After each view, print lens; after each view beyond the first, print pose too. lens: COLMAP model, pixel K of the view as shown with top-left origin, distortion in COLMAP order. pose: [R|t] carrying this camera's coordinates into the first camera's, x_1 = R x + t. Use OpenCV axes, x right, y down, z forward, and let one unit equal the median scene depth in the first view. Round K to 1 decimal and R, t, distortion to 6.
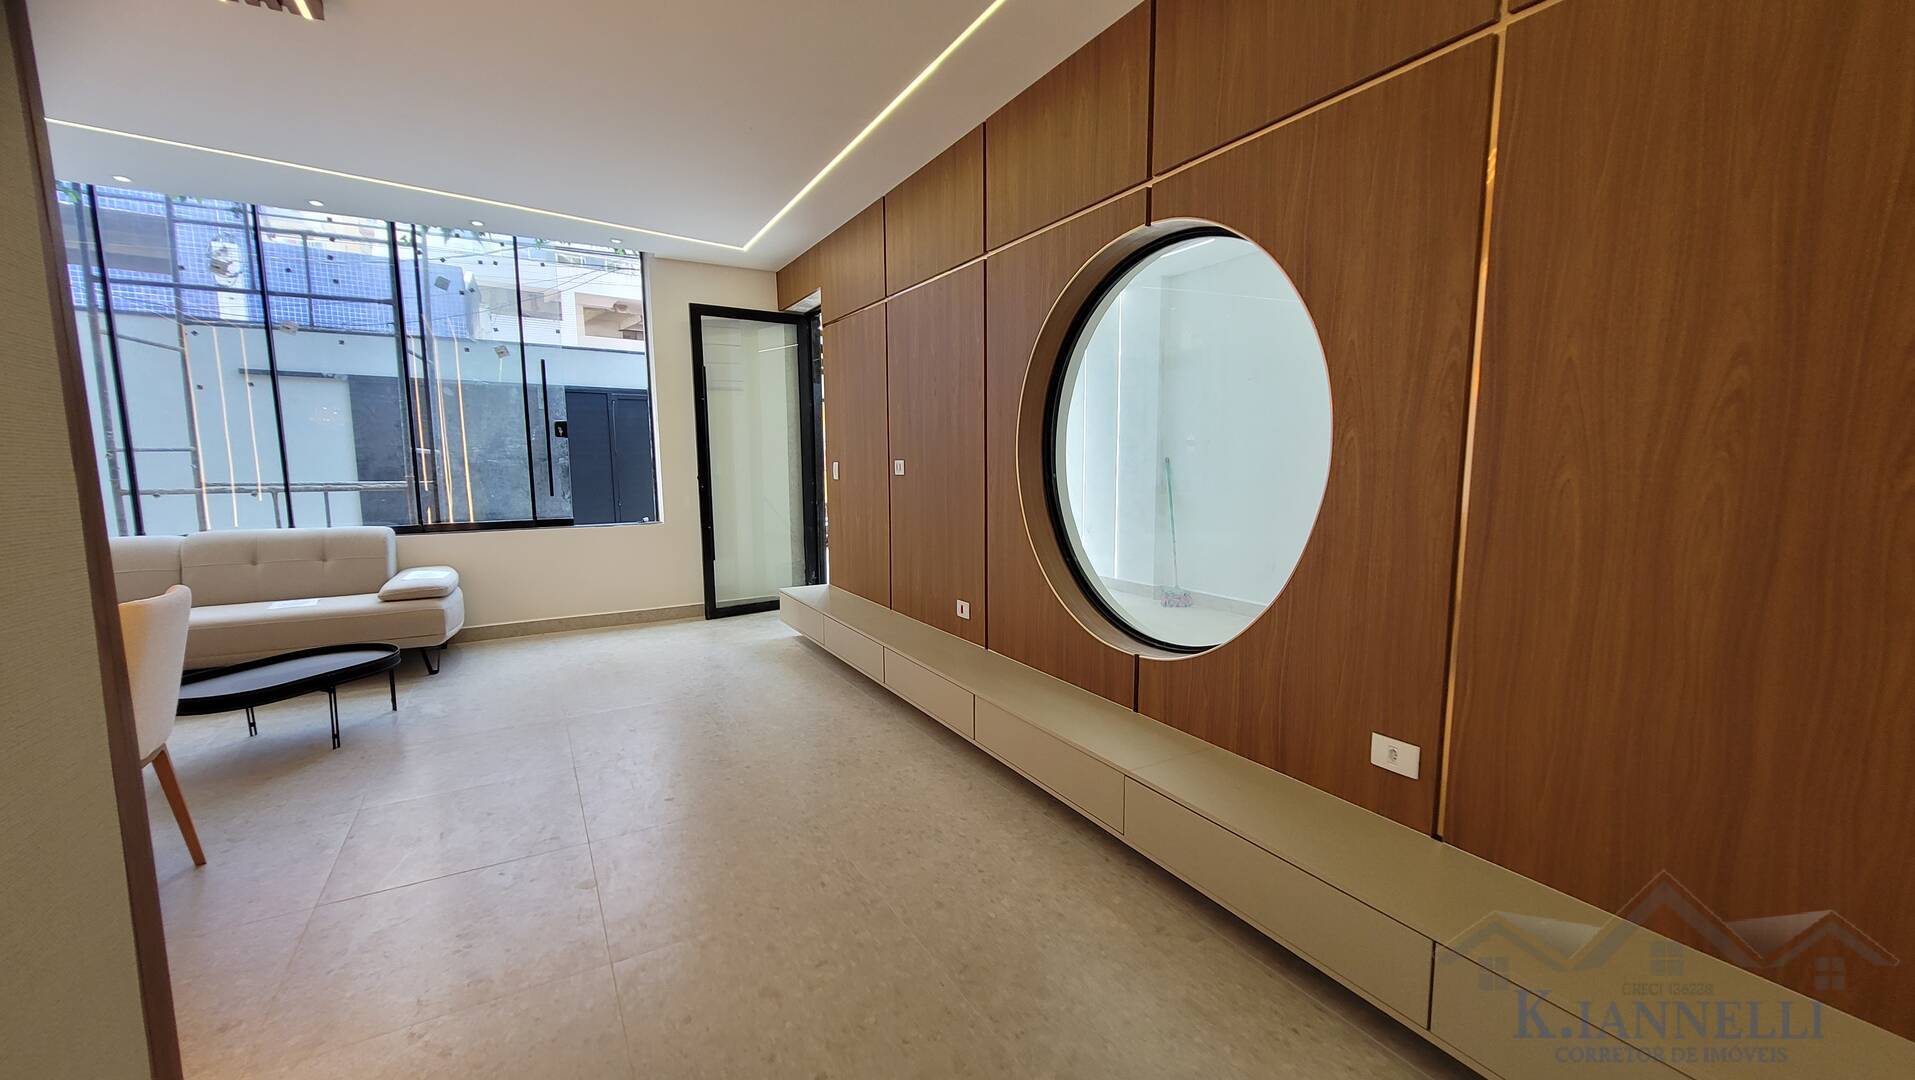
lens RADIAL K [[755.7, 0, 956.5], [0, 755.7, 542.6], [0, 0, 1]] dist [0.012299, -0.000250]
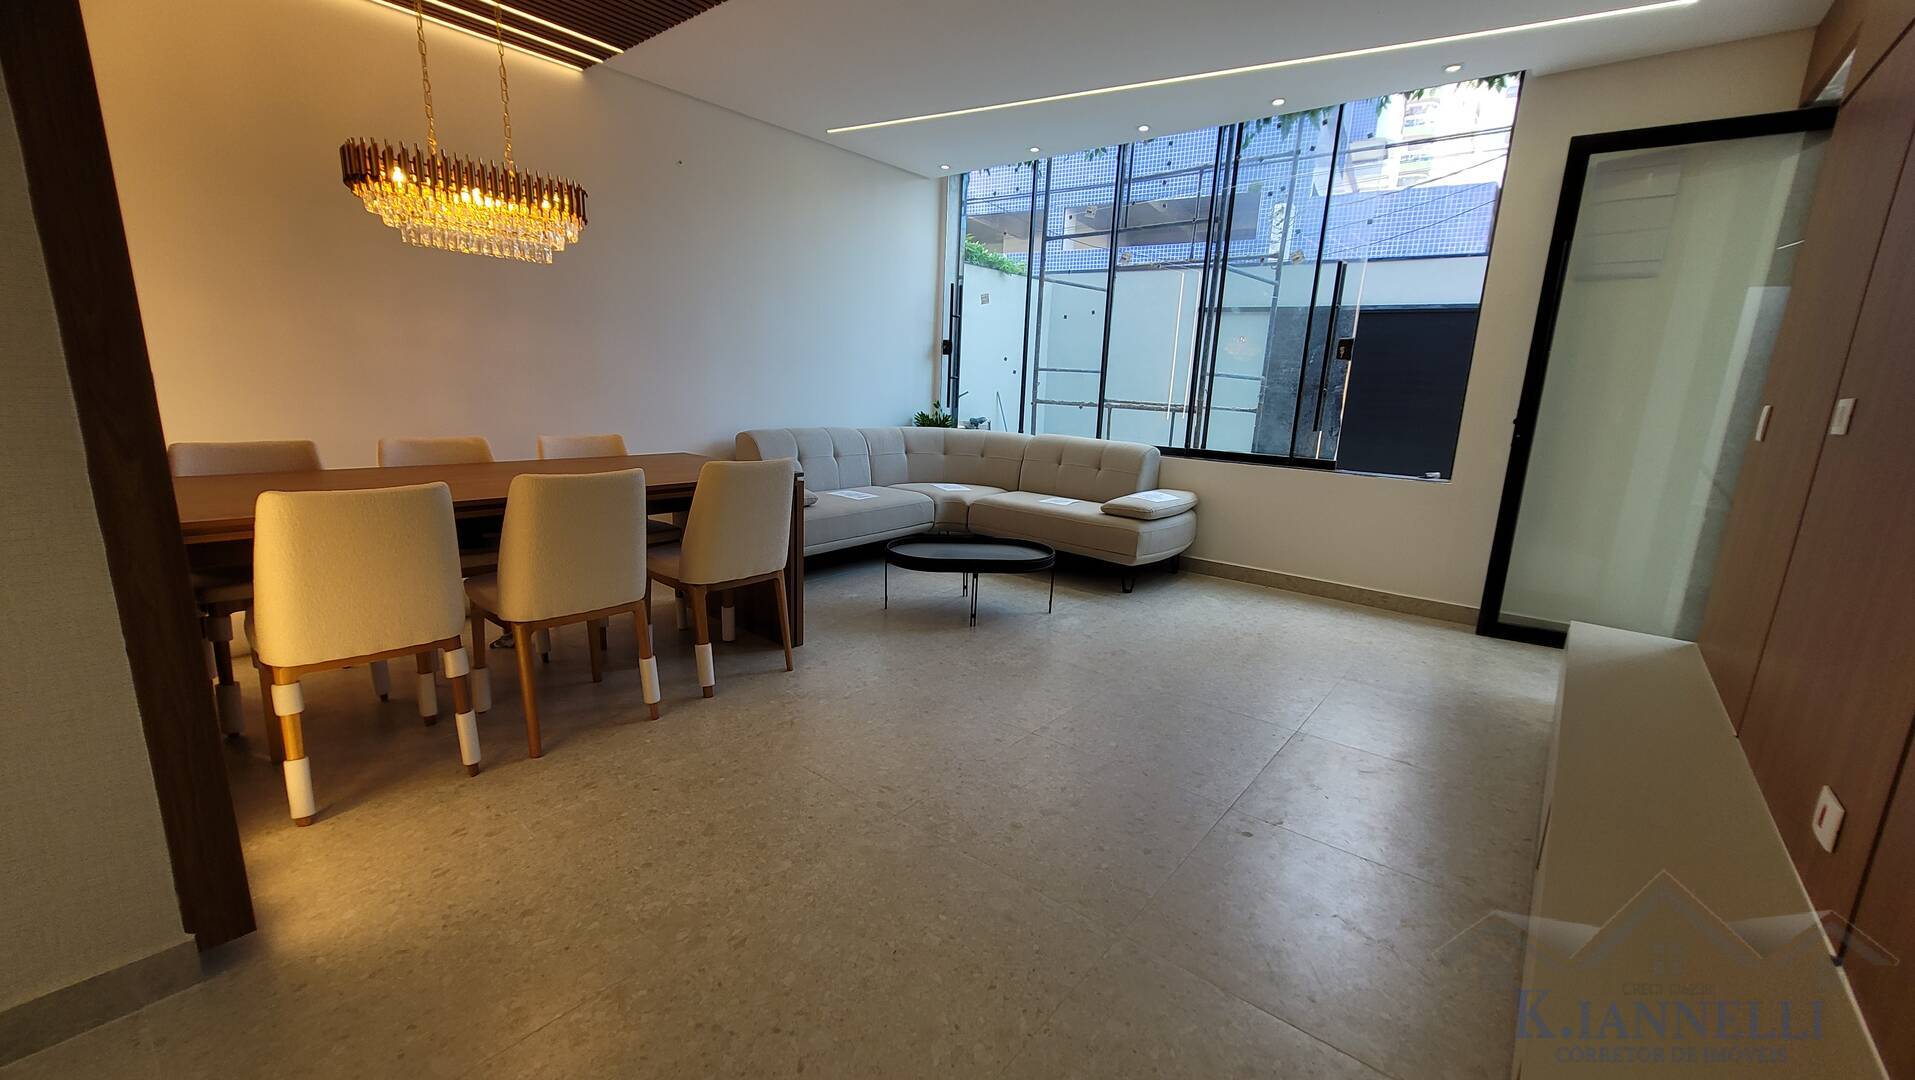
lens RADIAL K [[755.7, 0, 962.2], [0, 755.7, 547.1], [0, 0, 1]] dist [0.012299, -0.000250]
pose [[0.361977, 0.221074, -0.905593, 0.110079], [-0.152216, 0.972450, 0.176553, -0.025529], [0.919675, 0.073938, 0.385656, 0.332576]]
